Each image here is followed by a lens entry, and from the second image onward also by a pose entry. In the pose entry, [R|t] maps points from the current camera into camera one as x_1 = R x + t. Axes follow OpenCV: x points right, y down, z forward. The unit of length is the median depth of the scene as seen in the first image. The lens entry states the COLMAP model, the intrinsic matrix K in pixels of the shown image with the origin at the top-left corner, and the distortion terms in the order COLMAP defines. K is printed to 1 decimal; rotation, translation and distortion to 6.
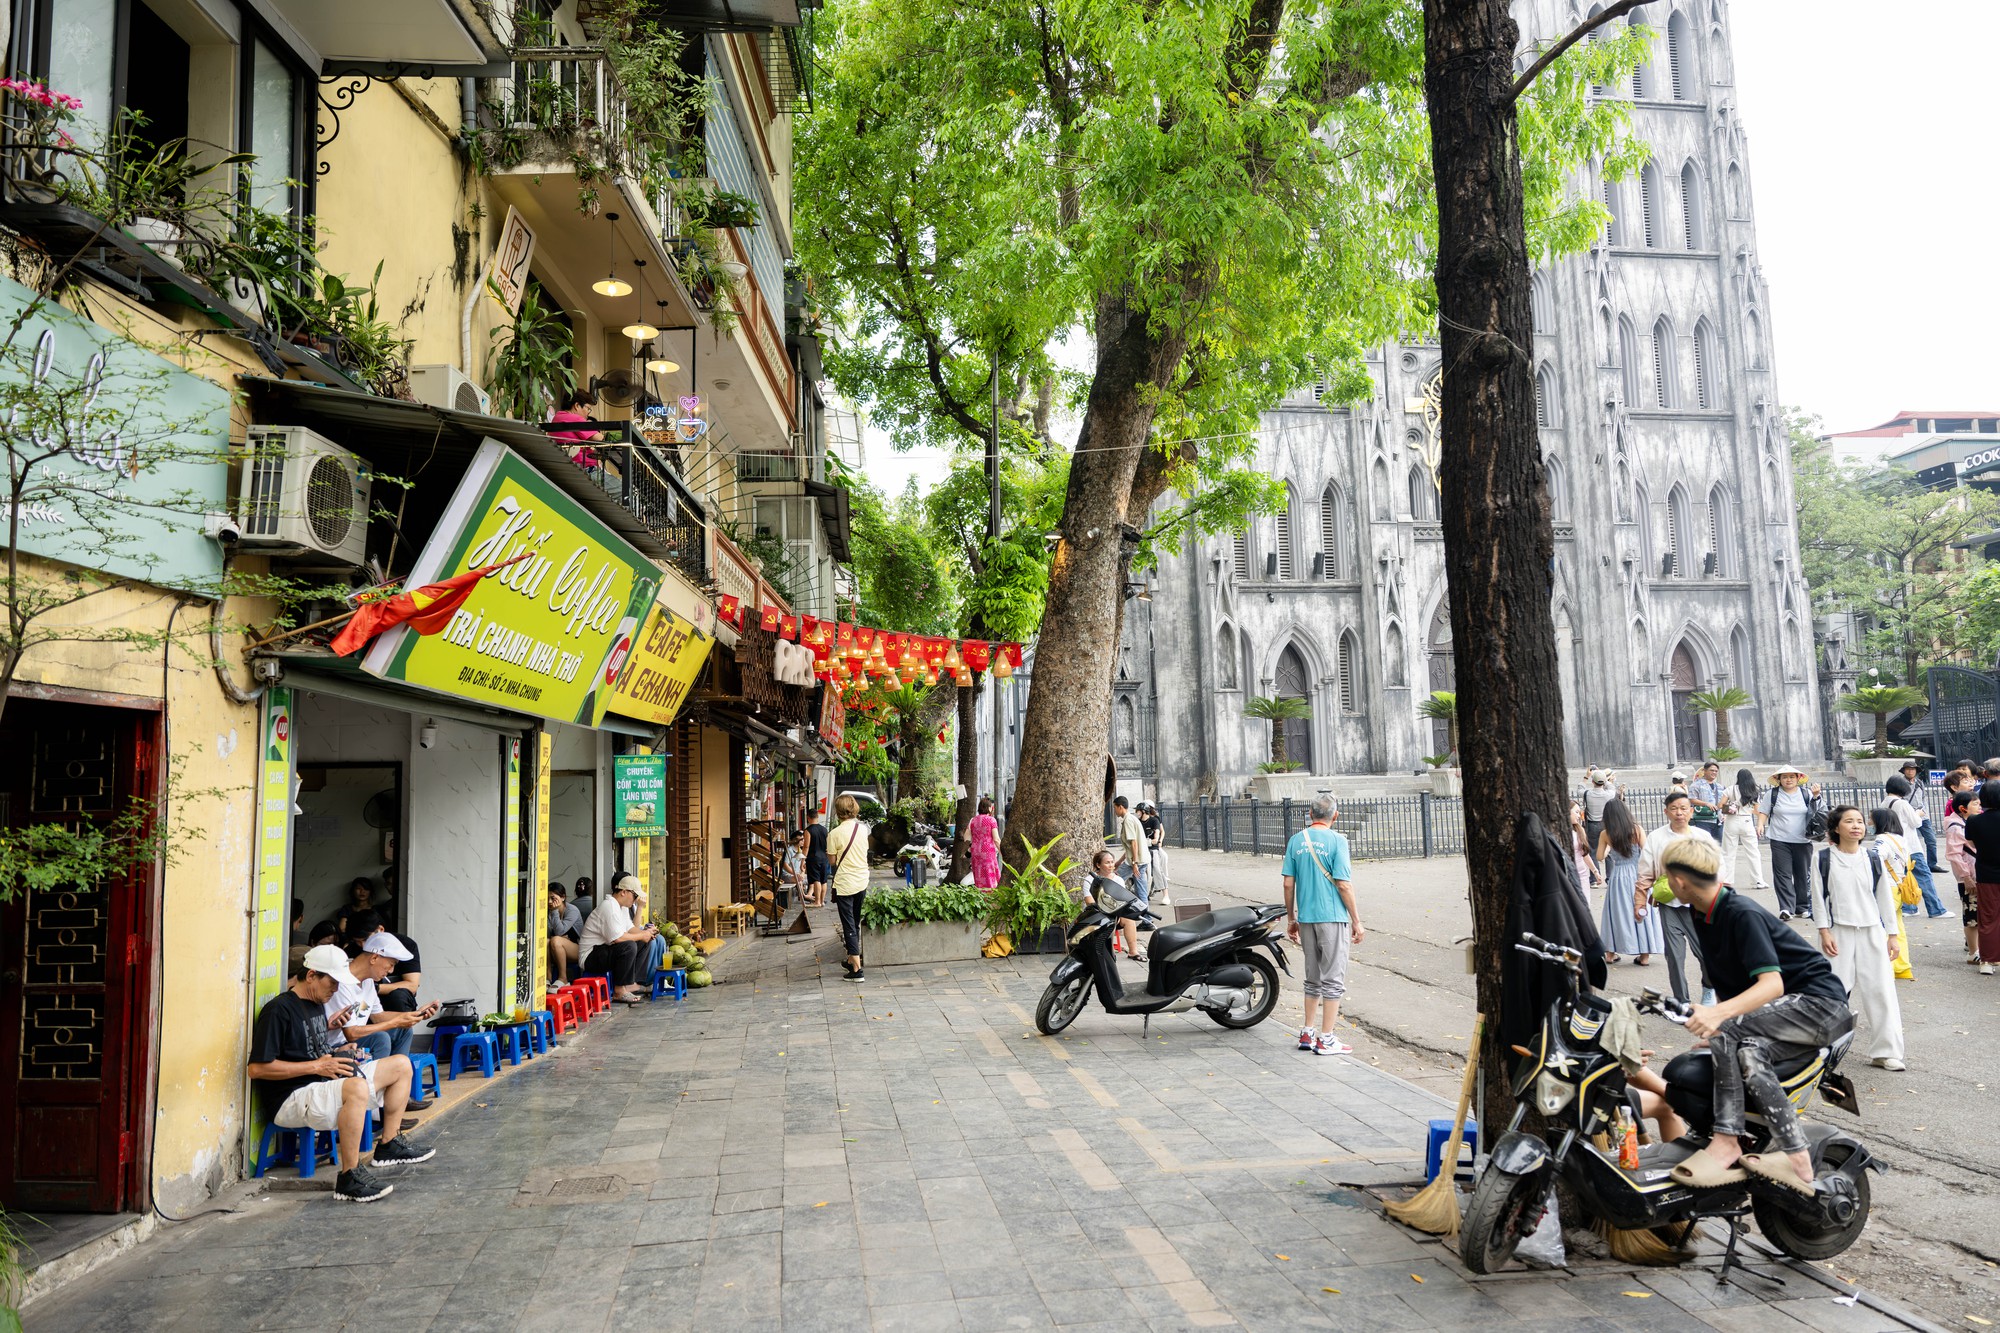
lens RADIAL K [[1356.9, 0, 1000.0], [0, 1356.9, 666.5], [0, 0, 1]] dist [0.004155, 0.001305]
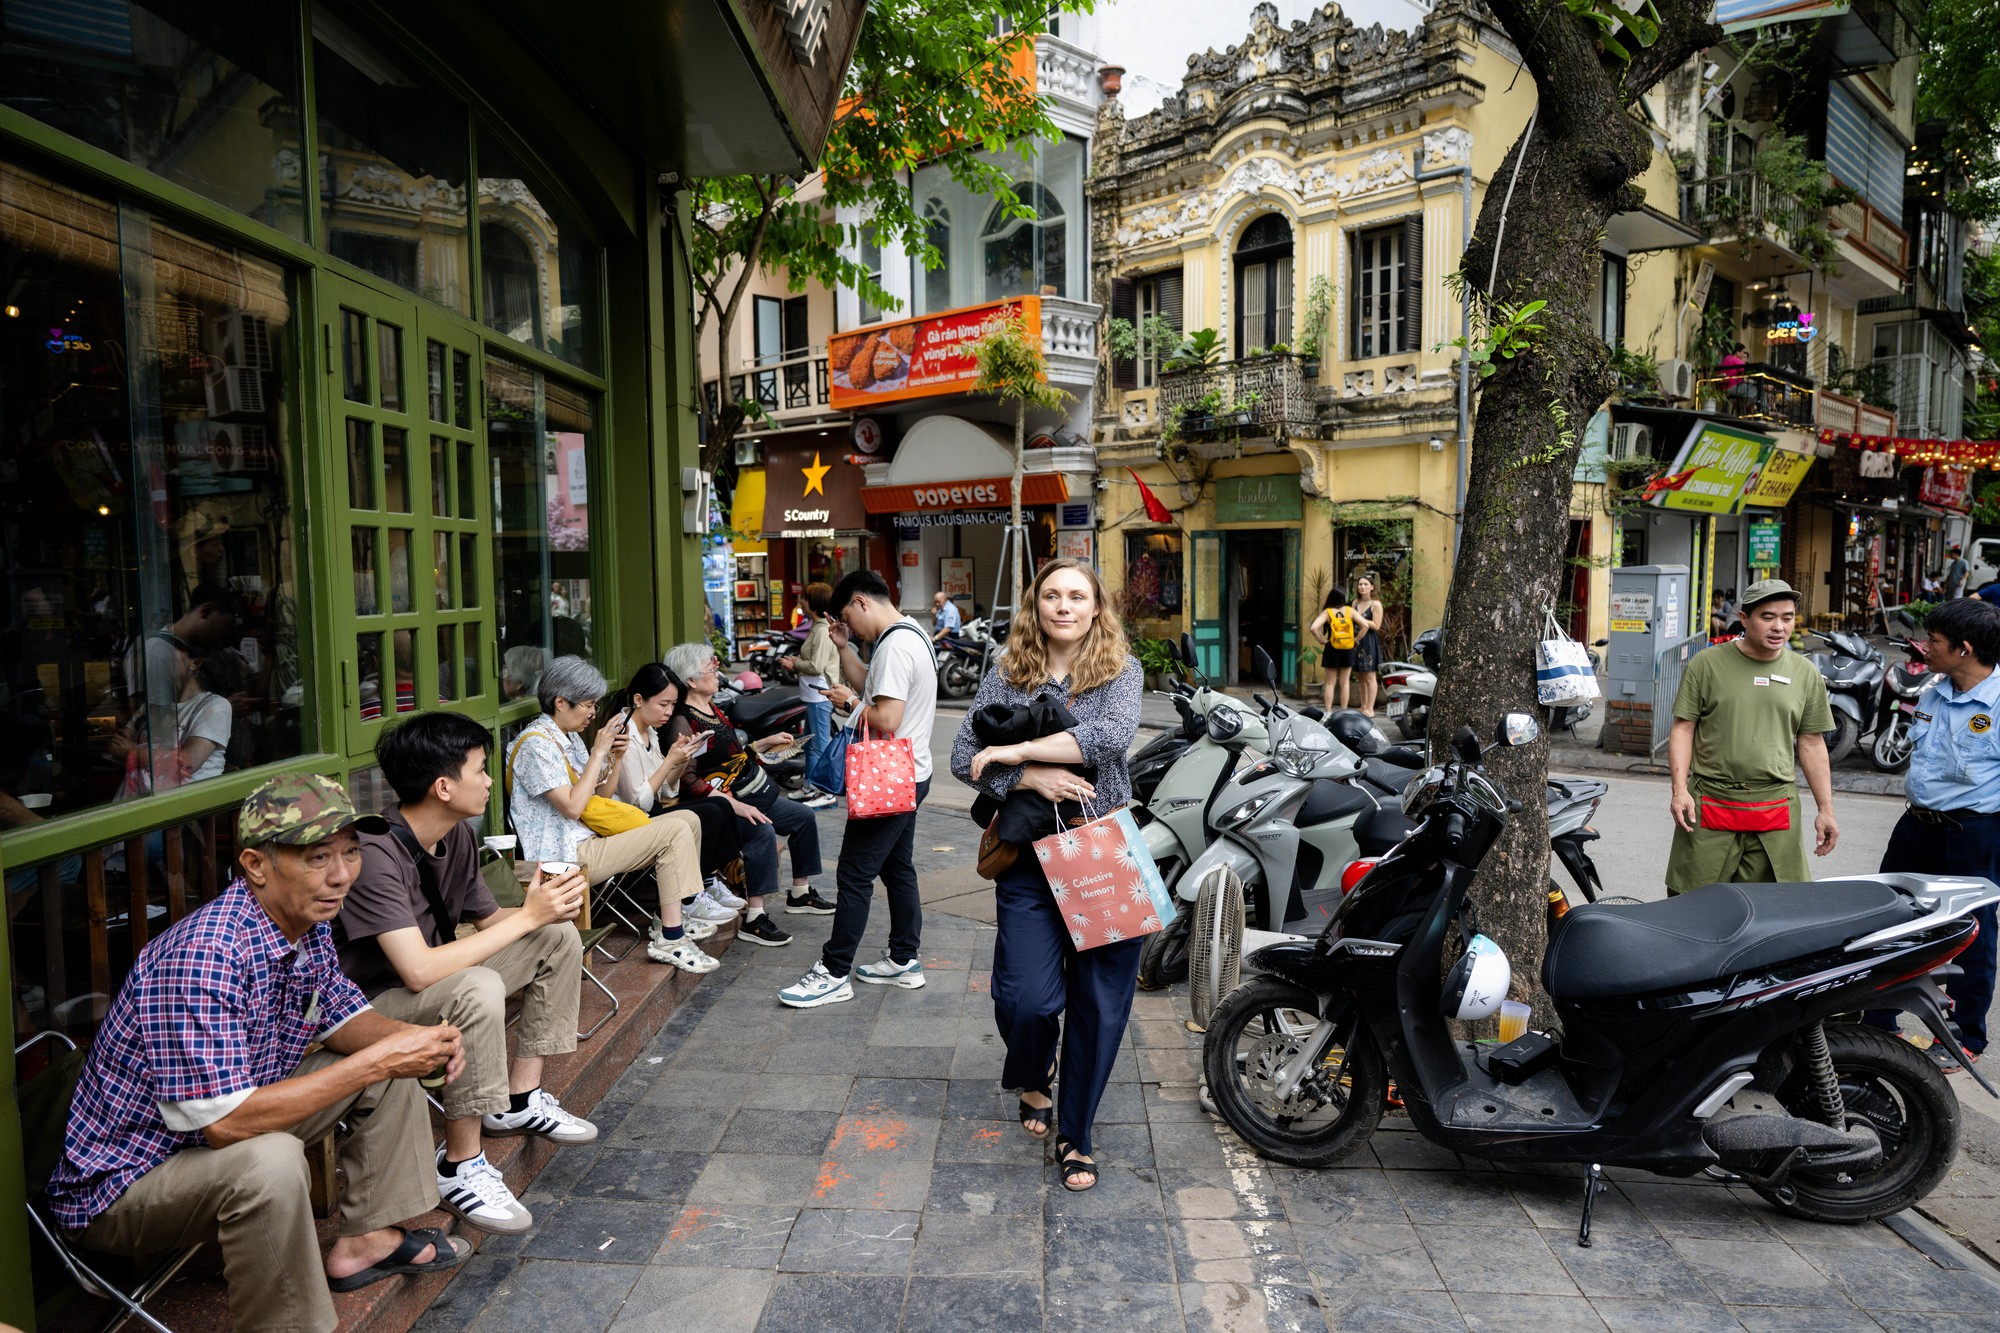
lens RADIAL K [[1356.9, 0, 1000.0], [0, 1356.9, 666.5], [0, 0, 1]] dist [0.004155, 0.001305]
pose [[0.706394, 0.080084, -0.703274, 0.387408], [0.056079, 0.984124, 0.168393, -0.139001], [0.705594, -0.158390, 0.690688, -1.280383]]
